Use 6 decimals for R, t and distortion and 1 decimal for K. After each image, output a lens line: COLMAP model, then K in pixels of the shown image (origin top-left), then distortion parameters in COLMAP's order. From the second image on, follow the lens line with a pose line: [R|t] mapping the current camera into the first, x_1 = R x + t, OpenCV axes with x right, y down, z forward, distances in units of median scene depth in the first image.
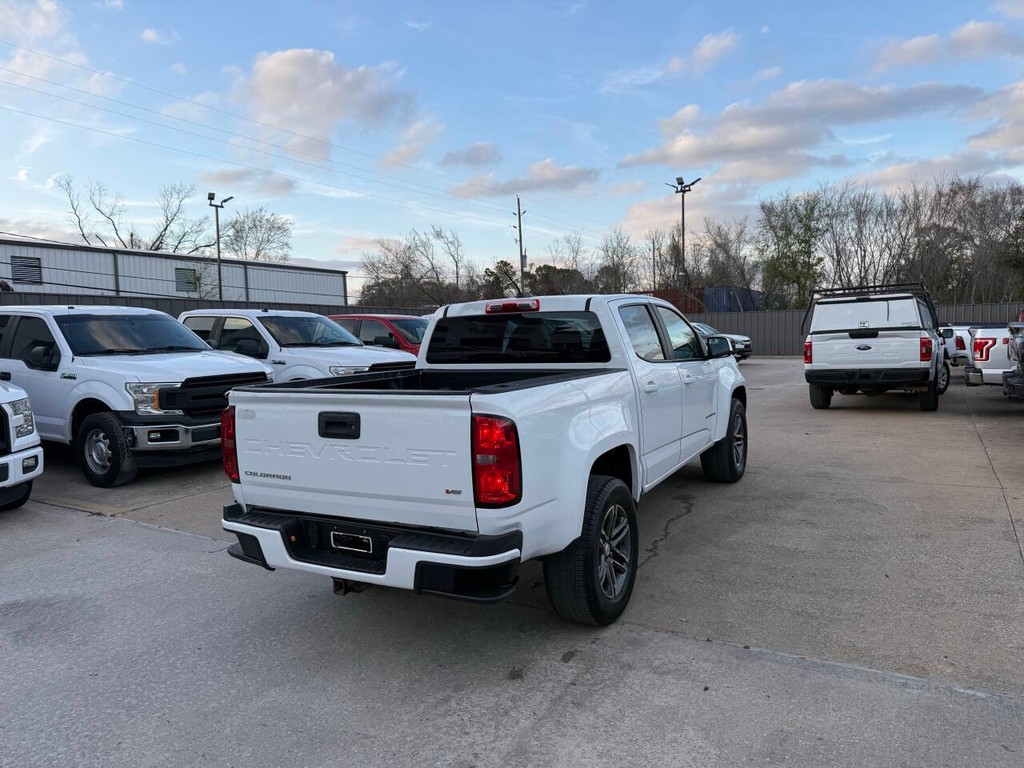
lens RADIAL K [[718.7, 0, 504.9], [0, 718.7, 348.8], [0, 0, 1]] dist [0.040511, -0.042682]
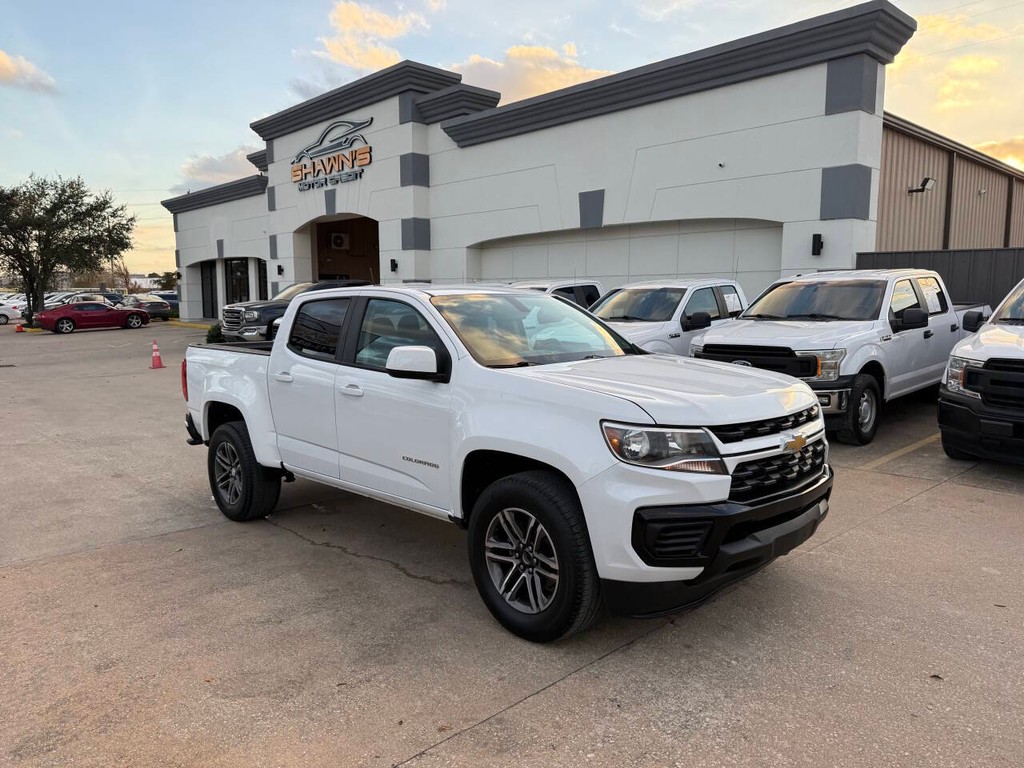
lens RADIAL K [[713.5, 0, 506.3], [0, 713.5, 384.1], [0, 0, 1]] dist [0.042382, -0.047602]
pose [[-0.277927, 0.145426, -0.949530, 1.372382], [-0.007770, 0.988101, 0.153608, -0.126737], [0.960571, 0.050070, -0.273490, 1.965014]]
